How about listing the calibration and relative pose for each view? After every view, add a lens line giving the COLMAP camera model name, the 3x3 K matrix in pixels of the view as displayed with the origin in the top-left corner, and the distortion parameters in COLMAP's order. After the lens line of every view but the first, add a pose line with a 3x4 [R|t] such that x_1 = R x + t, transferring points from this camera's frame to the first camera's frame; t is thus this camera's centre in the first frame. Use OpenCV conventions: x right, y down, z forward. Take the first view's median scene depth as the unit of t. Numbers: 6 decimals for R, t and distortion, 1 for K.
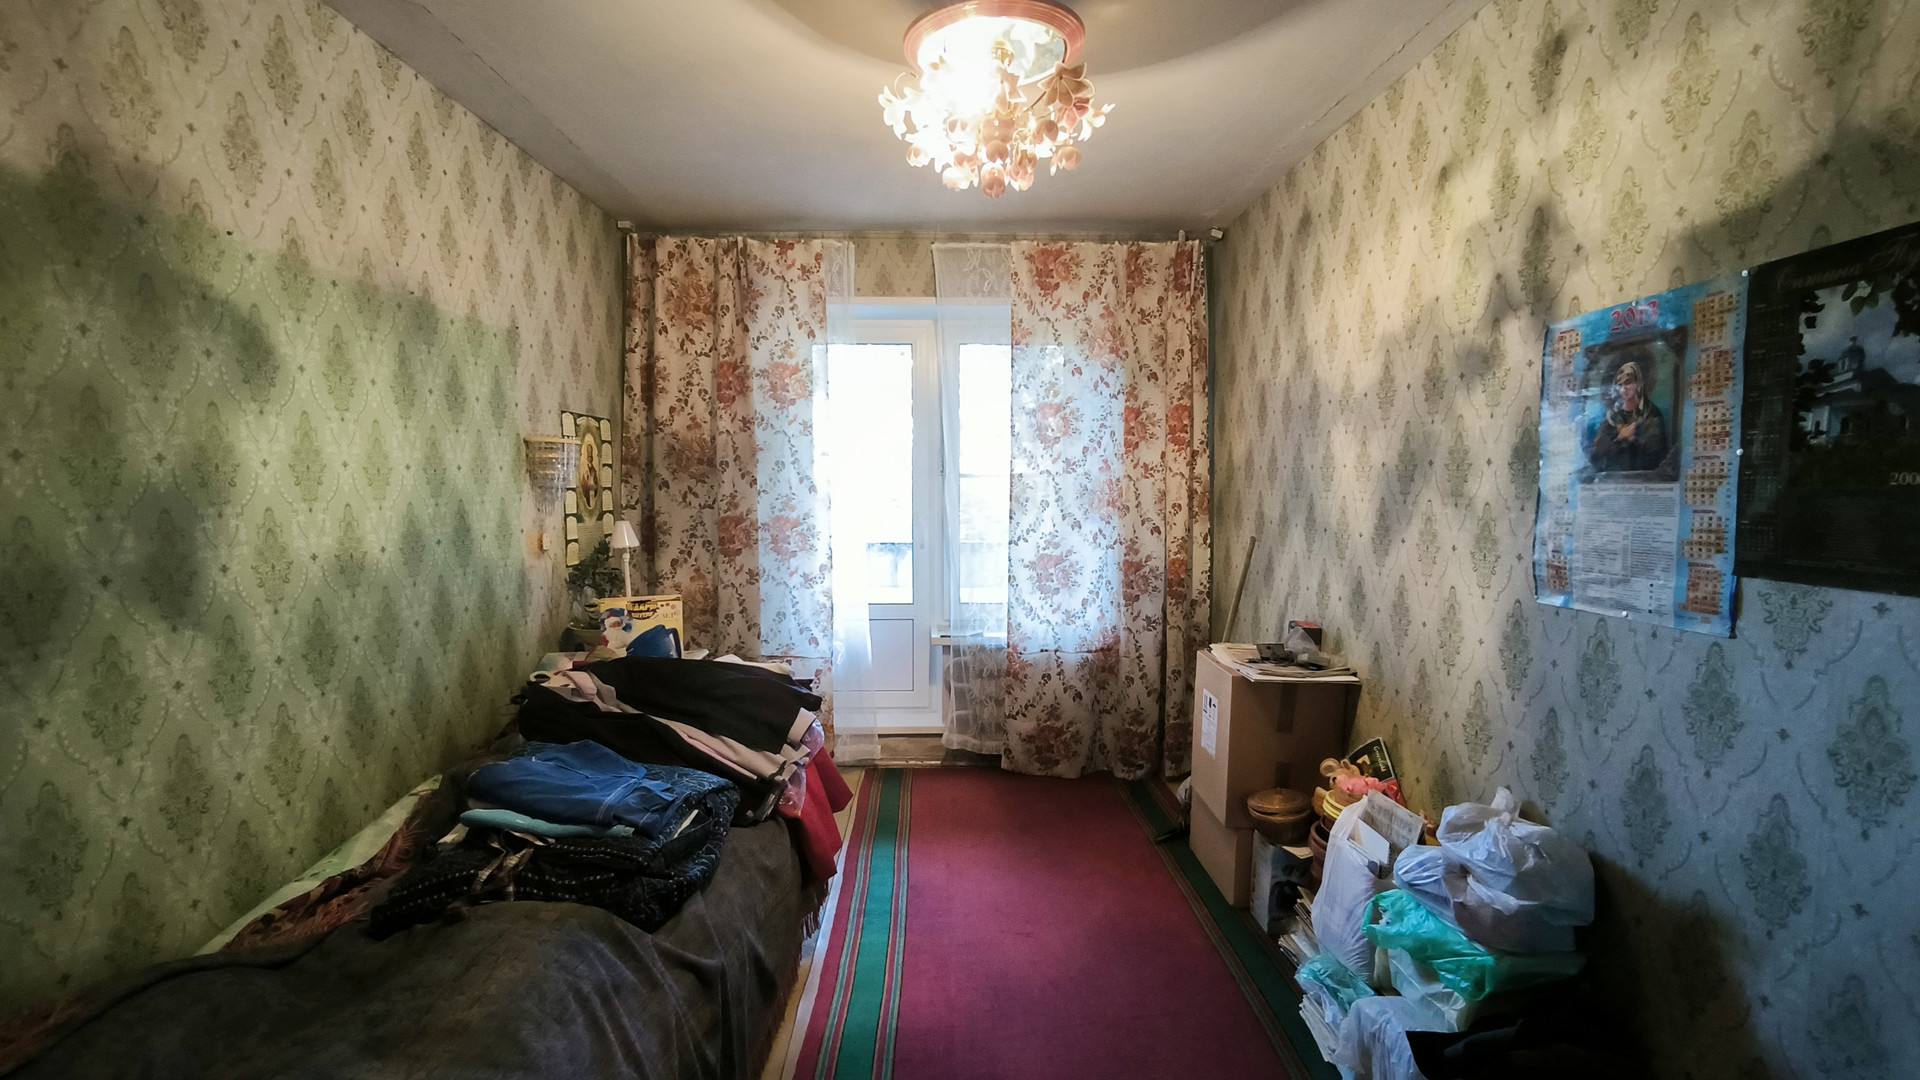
lens RADIAL K [[824.4, 0, 953.6], [0, 824.4, 536.1], [0, 0, 1]] dist [-0.031737, 0.019837]
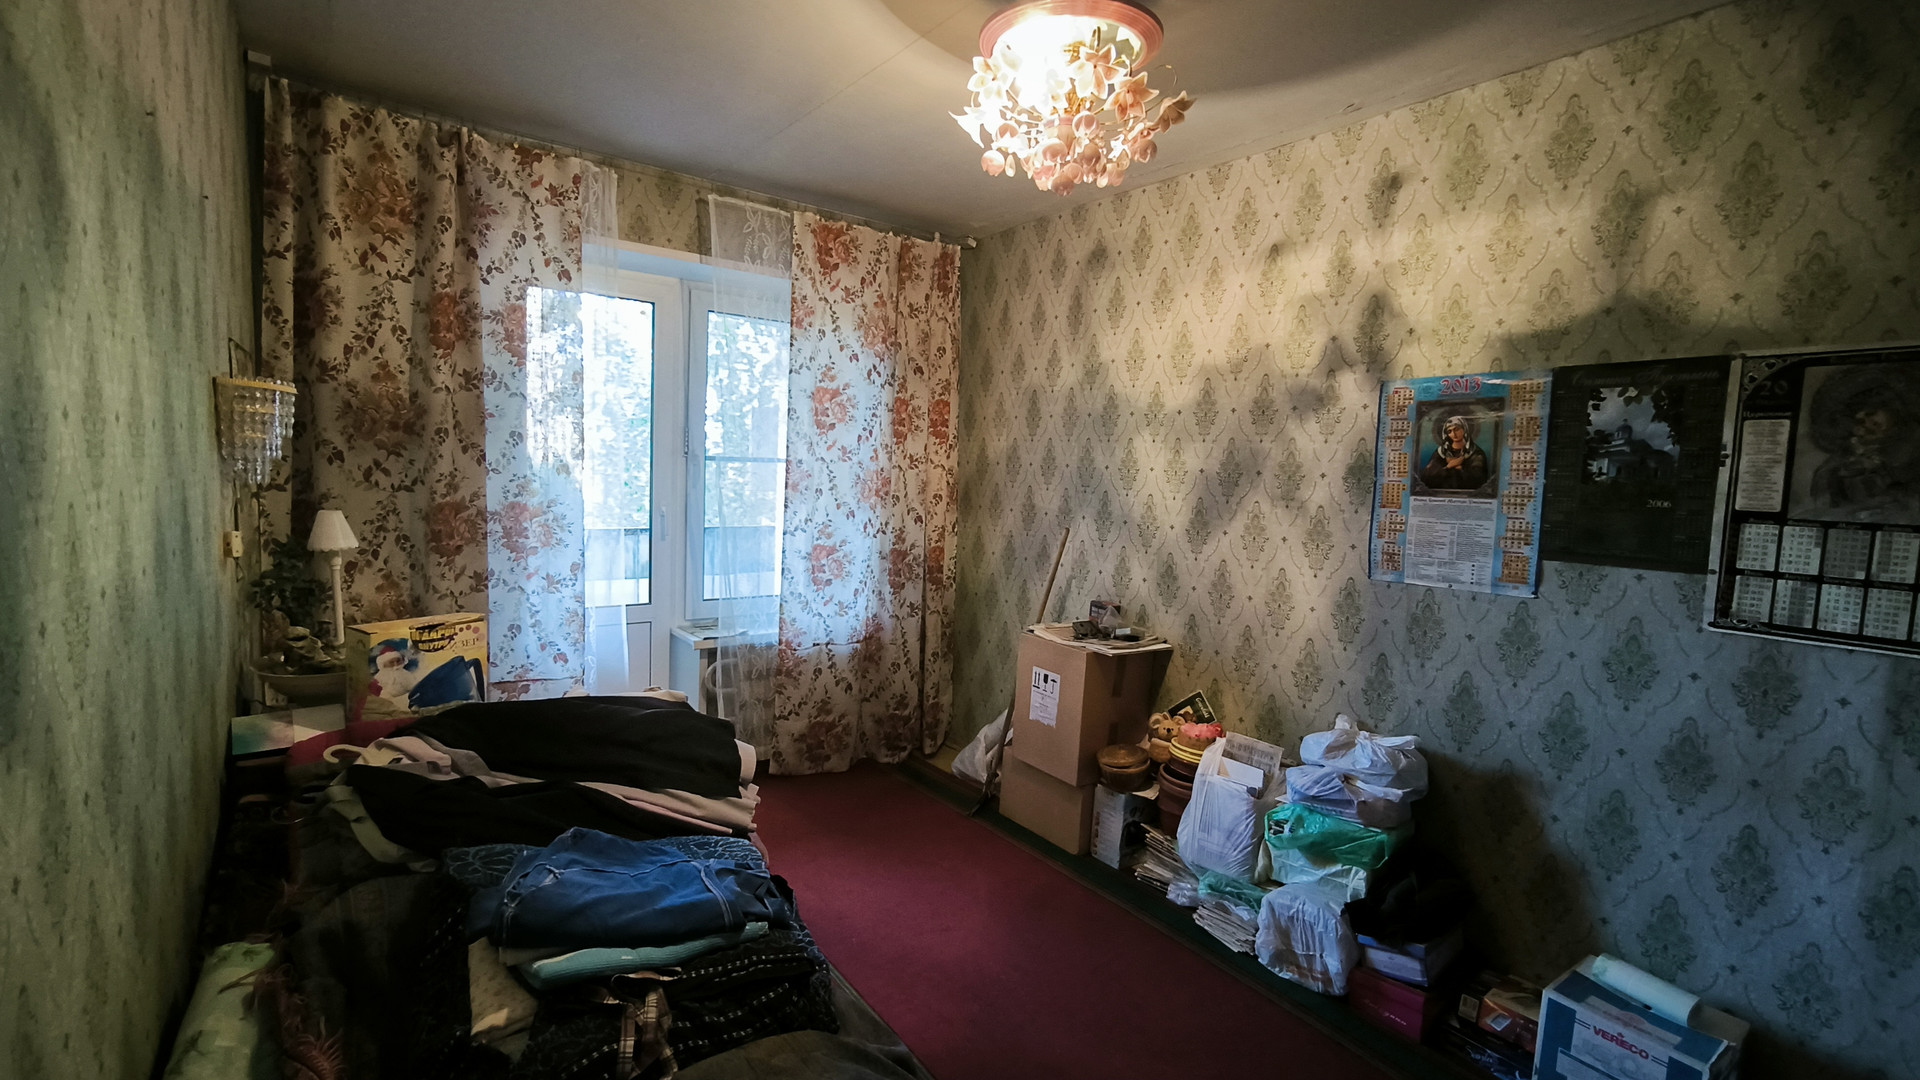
lens RADIAL K [[824.1, 0, 953.2], [0, 824.1, 536.7], [0, 0, 1]] dist [-0.055568, 0.050152]
pose [[0.817417, -0.013959, 0.575877, -0.470214], [-0.001275, 0.999660, 0.026041, -0.018591], [-0.576045, -0.022021, 0.817121, 0.190443]]
